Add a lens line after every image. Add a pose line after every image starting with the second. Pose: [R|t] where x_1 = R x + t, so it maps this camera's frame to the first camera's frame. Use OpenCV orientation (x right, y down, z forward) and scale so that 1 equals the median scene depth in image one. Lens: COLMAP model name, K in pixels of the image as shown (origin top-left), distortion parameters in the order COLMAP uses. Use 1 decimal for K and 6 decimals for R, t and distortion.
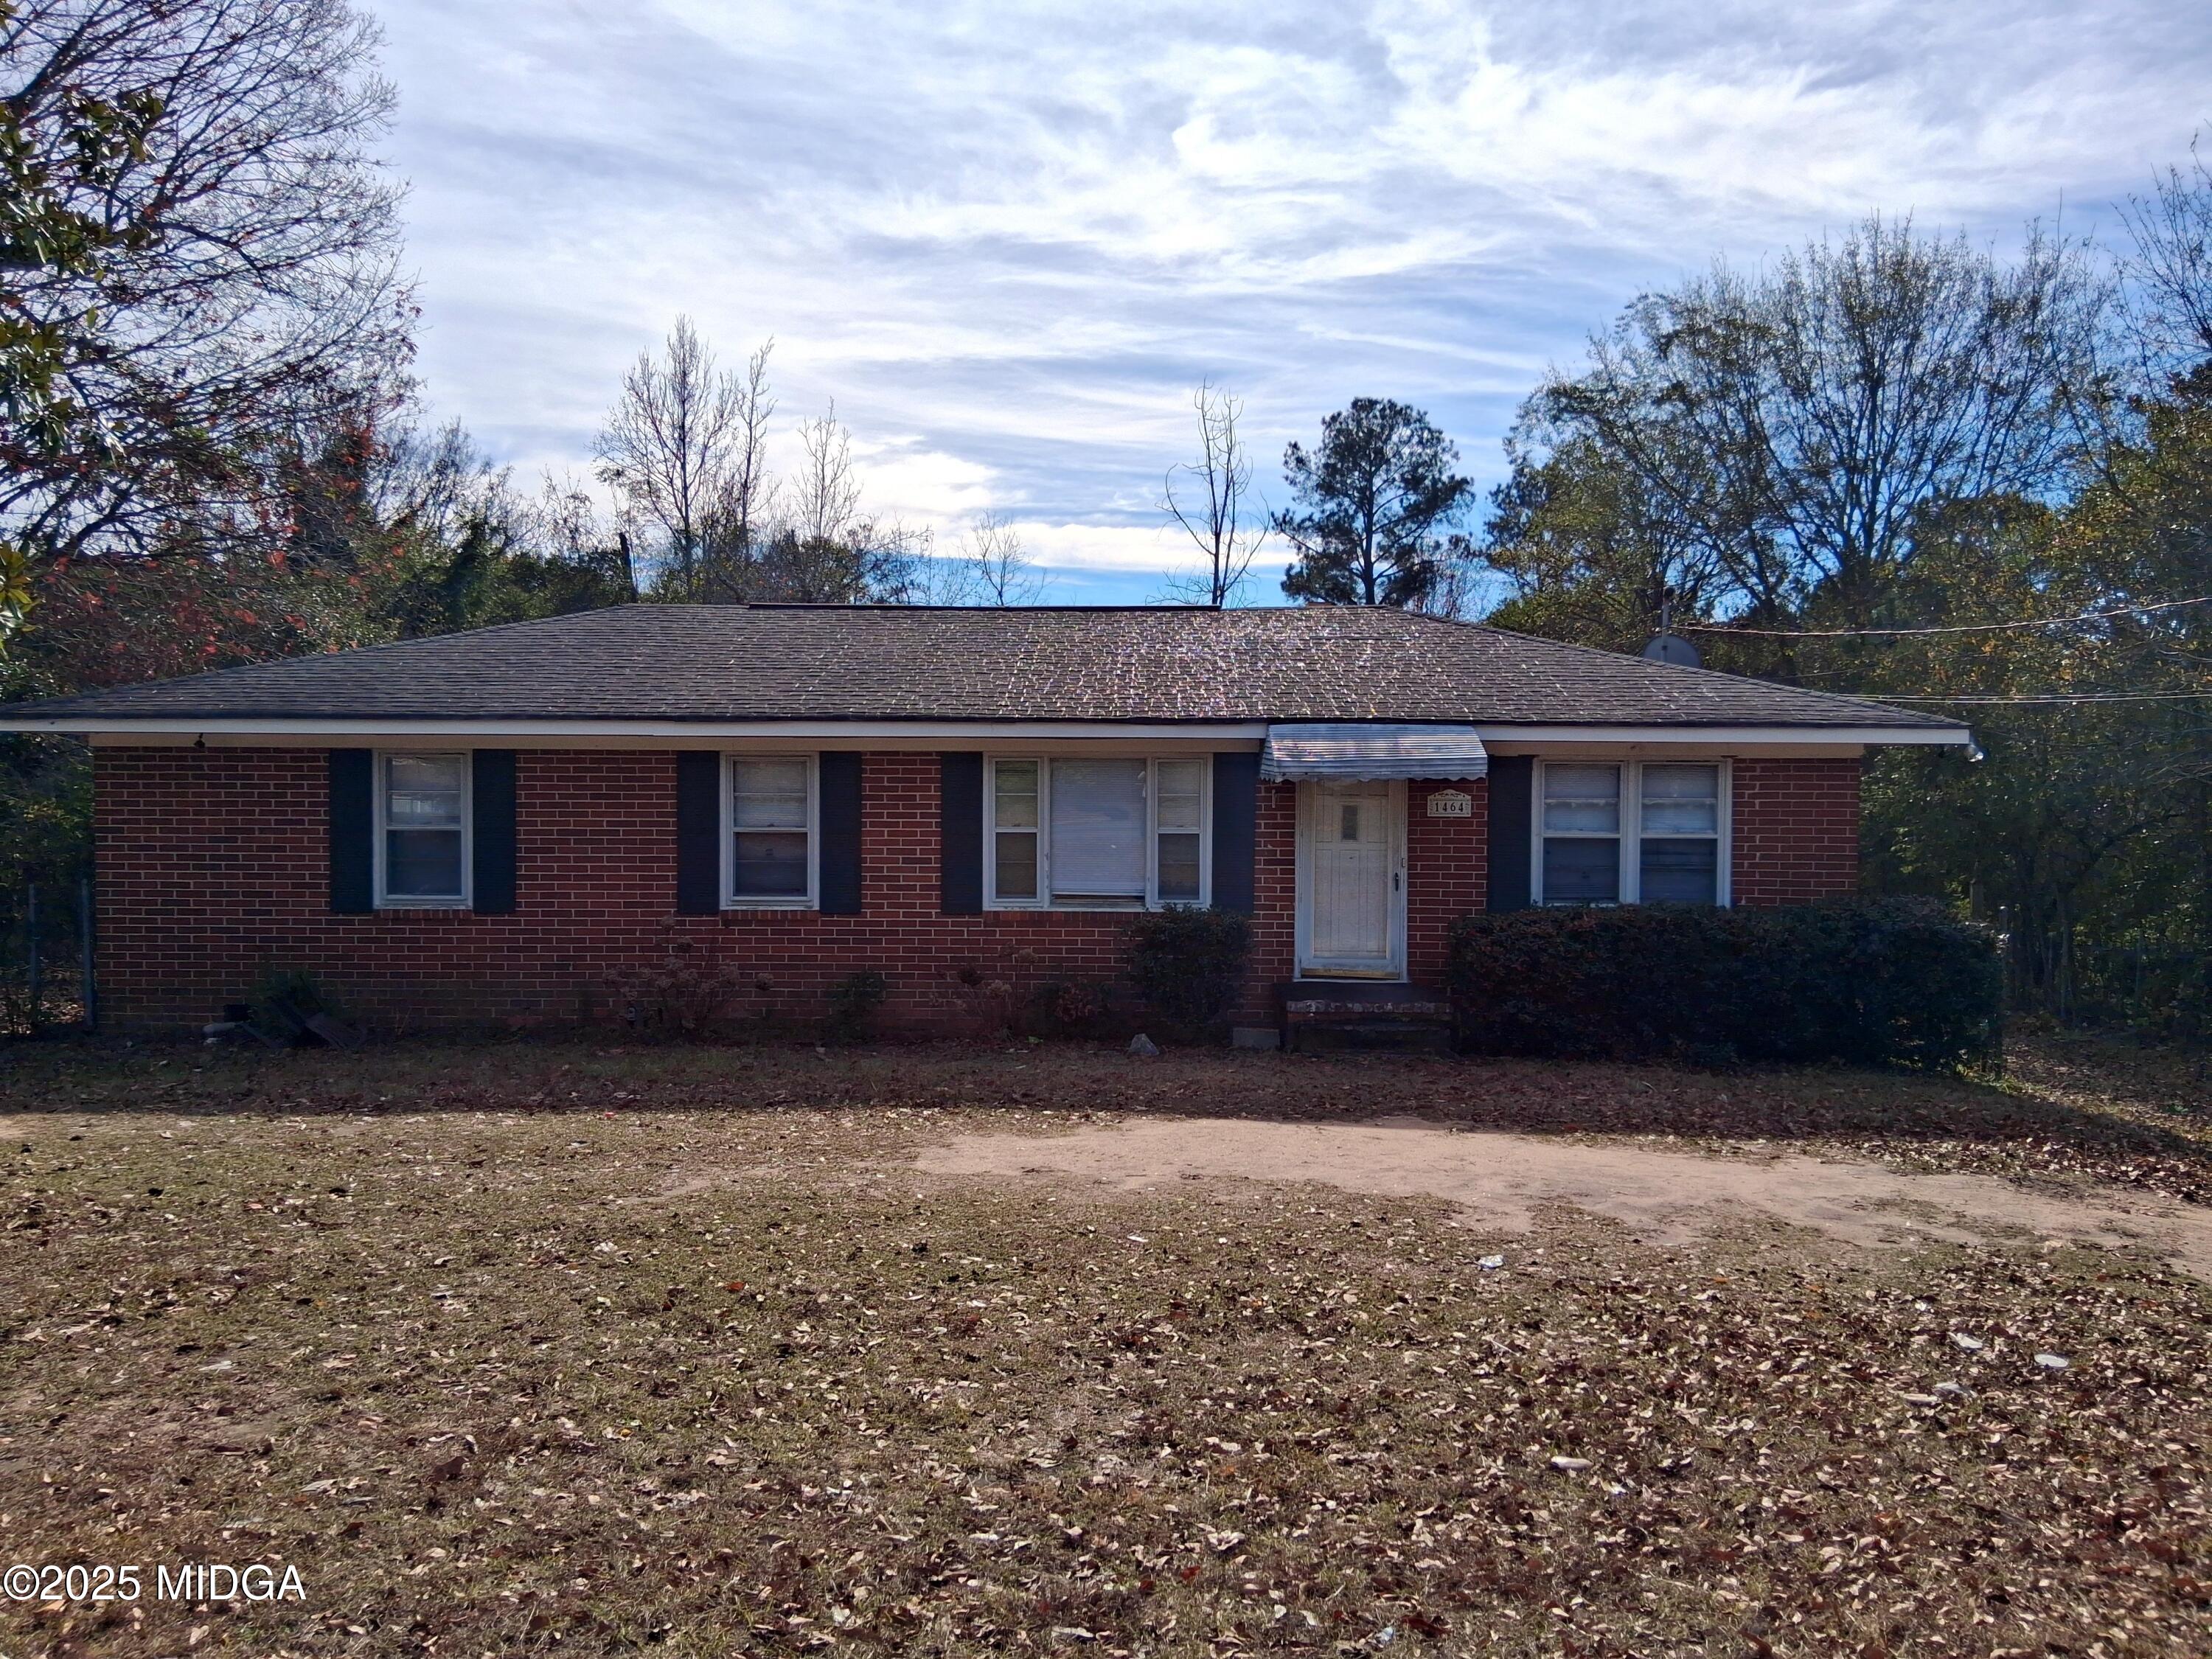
lens RADIAL K [[1645.3, 0, 1106.0], [0, 1645.3, 829.5], [0, 0, 1]] dist [0.112582, -0.173321]
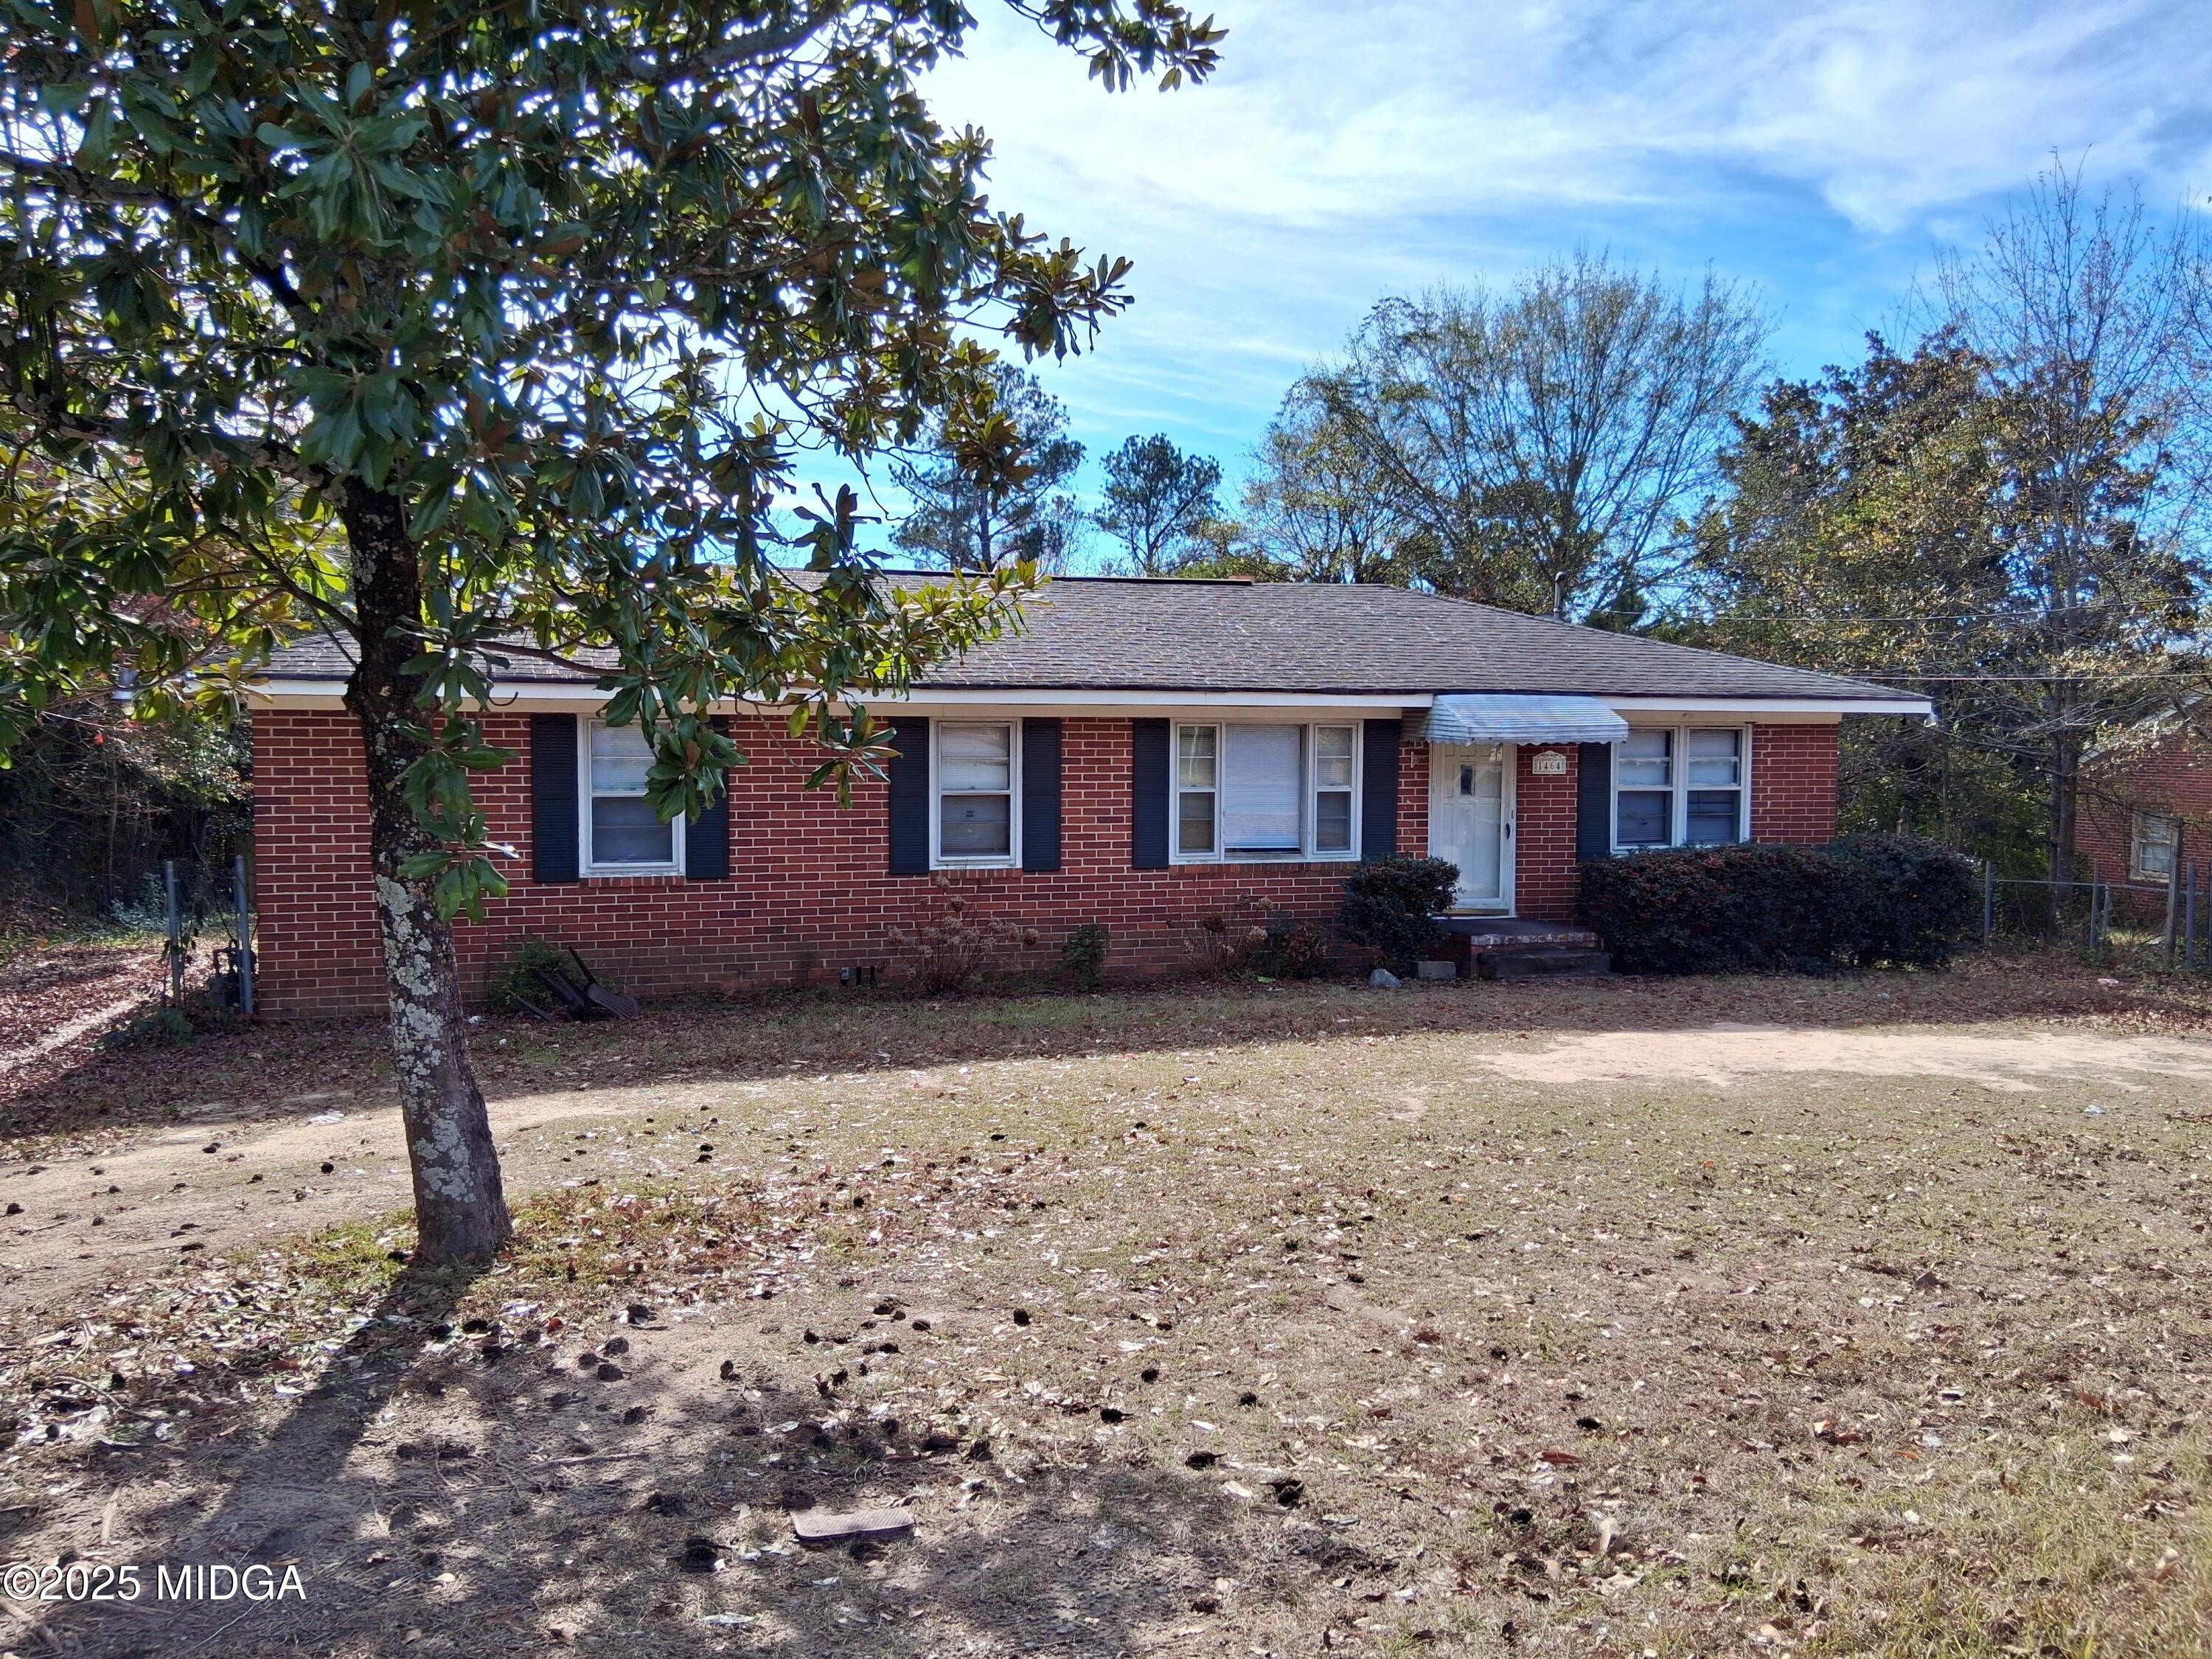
lens RADIAL K [[1645.3, 0, 1106.0], [0, 1645.3, 829.5], [0, 0, 1]] dist [0.112582, -0.173321]
pose [[0.952013, -0.018729, 0.305483, -0.444914], [0.009385, 0.999443, 0.032029, -0.009049], [-0.305912, -0.027625, 0.951659, -0.018630]]
